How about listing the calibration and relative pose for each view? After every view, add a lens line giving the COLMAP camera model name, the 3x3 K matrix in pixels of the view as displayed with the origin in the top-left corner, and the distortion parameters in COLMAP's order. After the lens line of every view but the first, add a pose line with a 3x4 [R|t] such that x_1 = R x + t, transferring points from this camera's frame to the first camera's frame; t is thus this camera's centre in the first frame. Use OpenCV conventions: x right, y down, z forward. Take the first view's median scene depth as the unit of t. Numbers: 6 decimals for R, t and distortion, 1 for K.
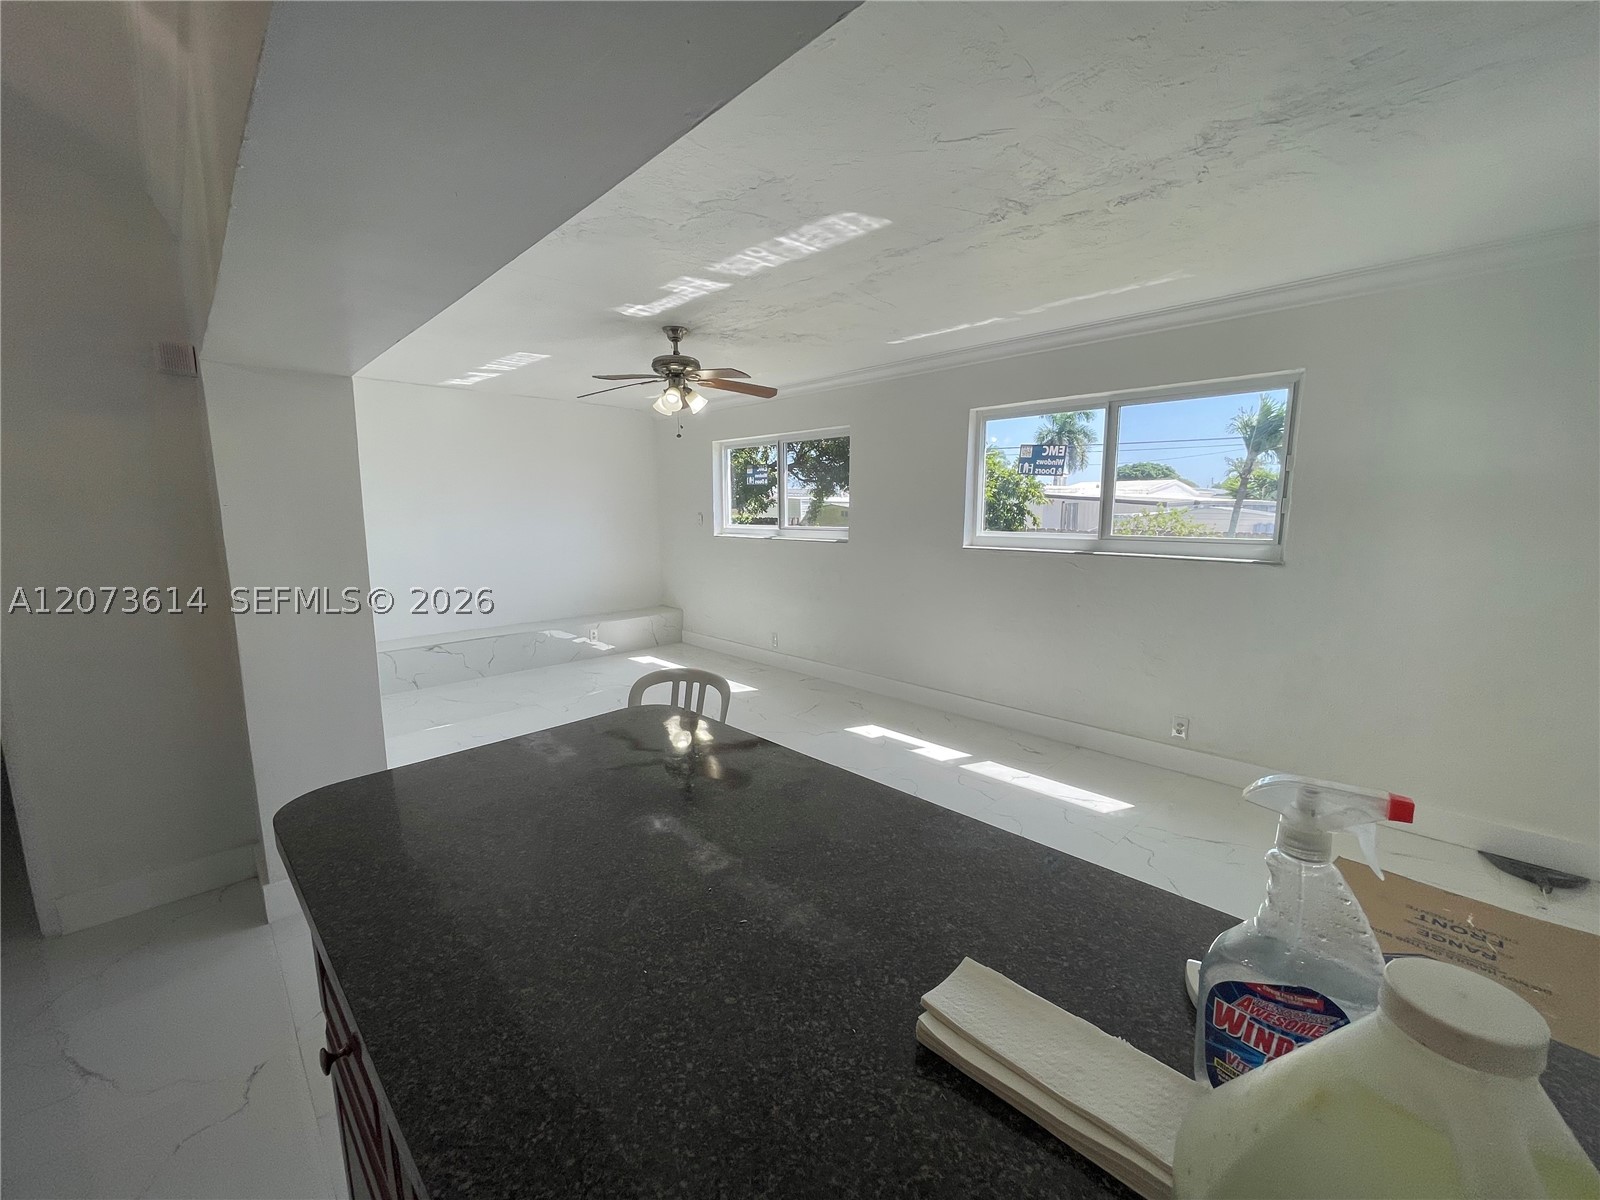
lens RADIAL K [[642.0, 0, 800.1], [0, 642.0, 607.8], [0, 0, 1]] dist [-0.001285, 0.000034]
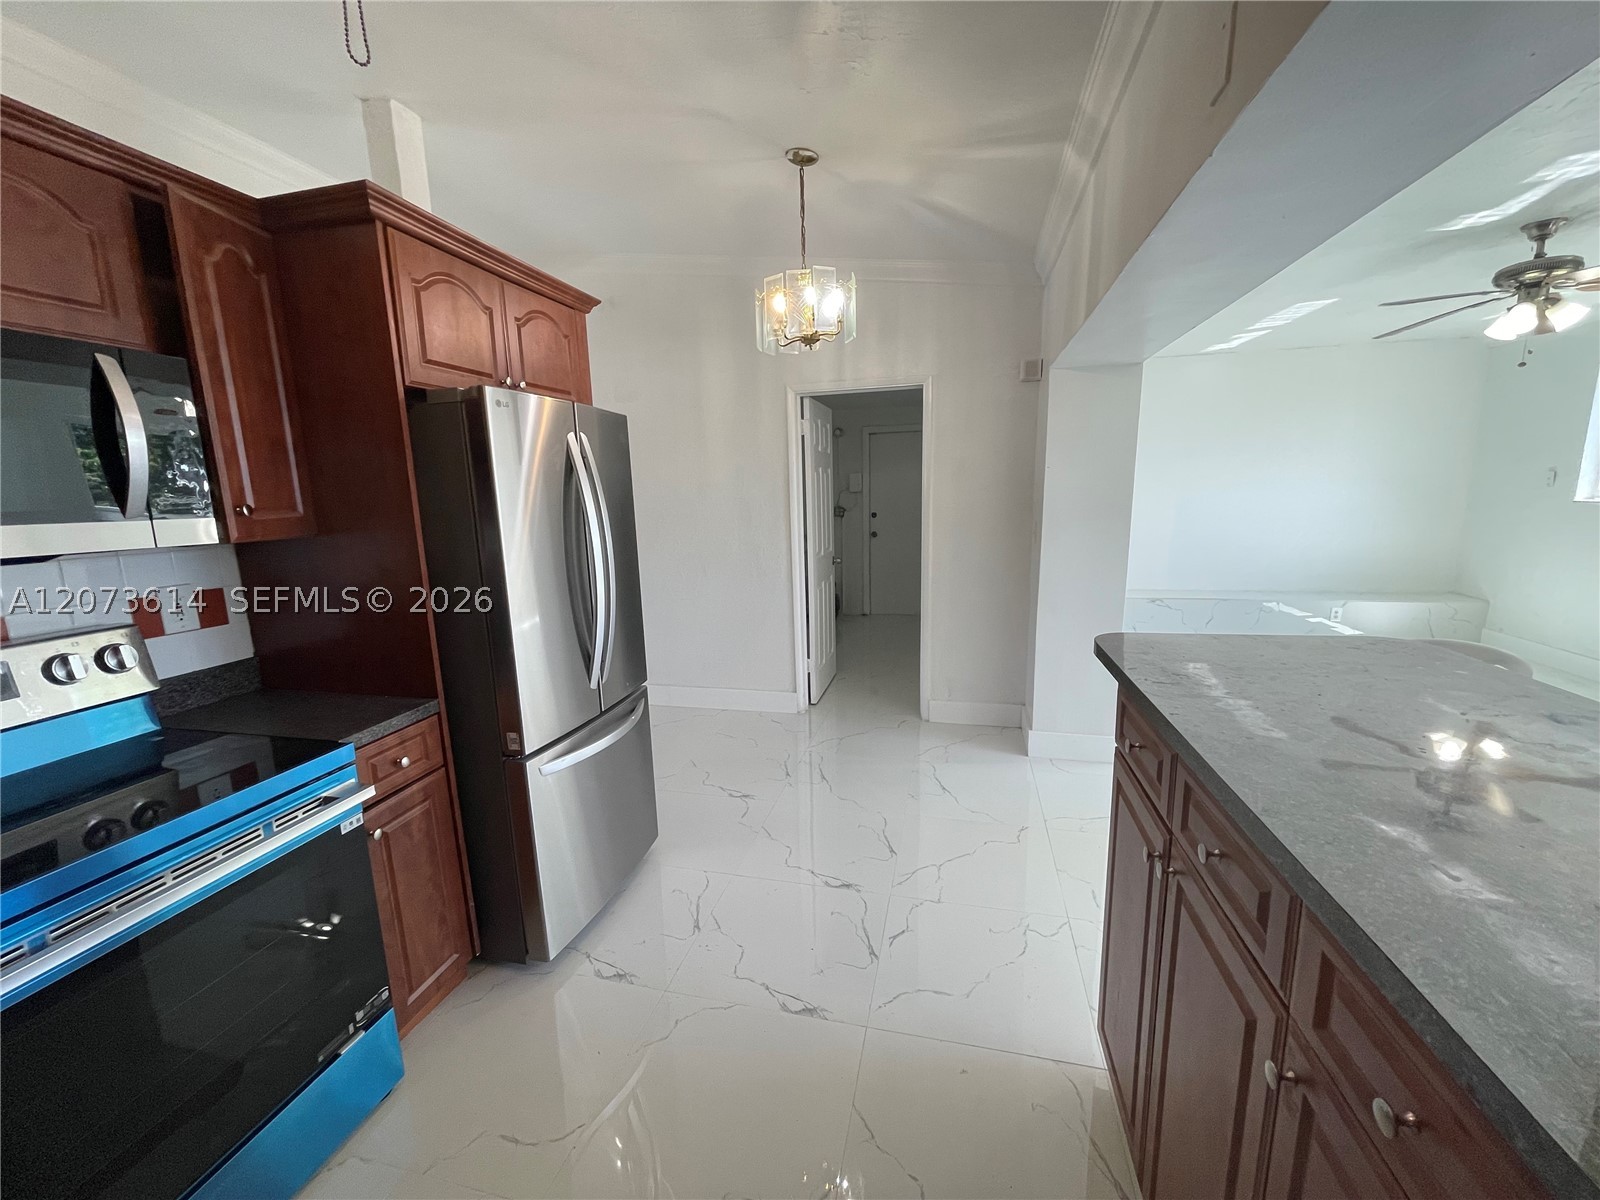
lens RADIAL K [[642.0, 0, 793.7], [0, 642.0, 599.7], [0, 0, 1]] dist [-0.001285, 0.000034]
pose [[0.519565, 0.136819, -0.843405, 0.042311], [-0.111354, 0.989520, 0.091924, 0.037475], [0.847143, 0.046155, 0.529356, -0.133742]]
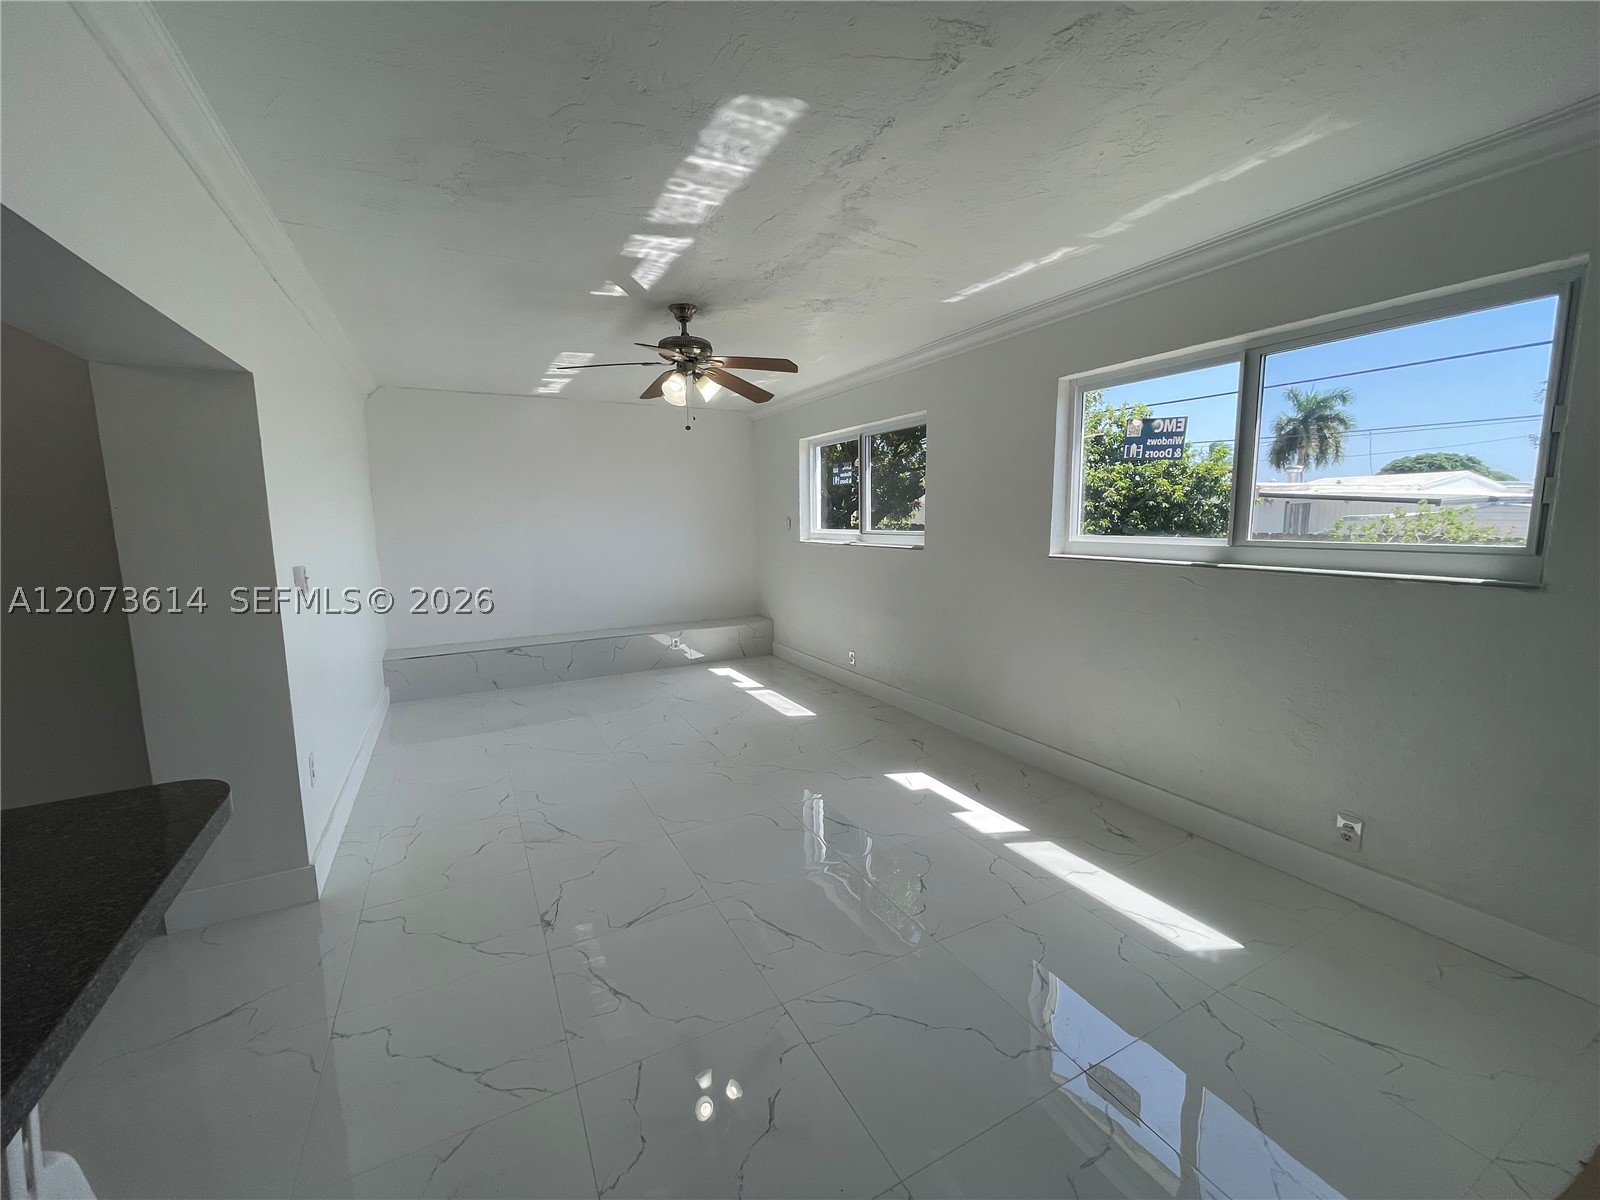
lens RADIAL K [[642.0, 0, 805.4], [0, 642.0, 607.1], [0, 0, 1]] dist [-0.001285, 0.000034]
pose [[0.959742, 0.029947, -0.279280, 0.201270], [-0.033149, 0.999428, -0.006747, -0.018048], [0.278918, 0.015733, 0.960186, 0.178702]]
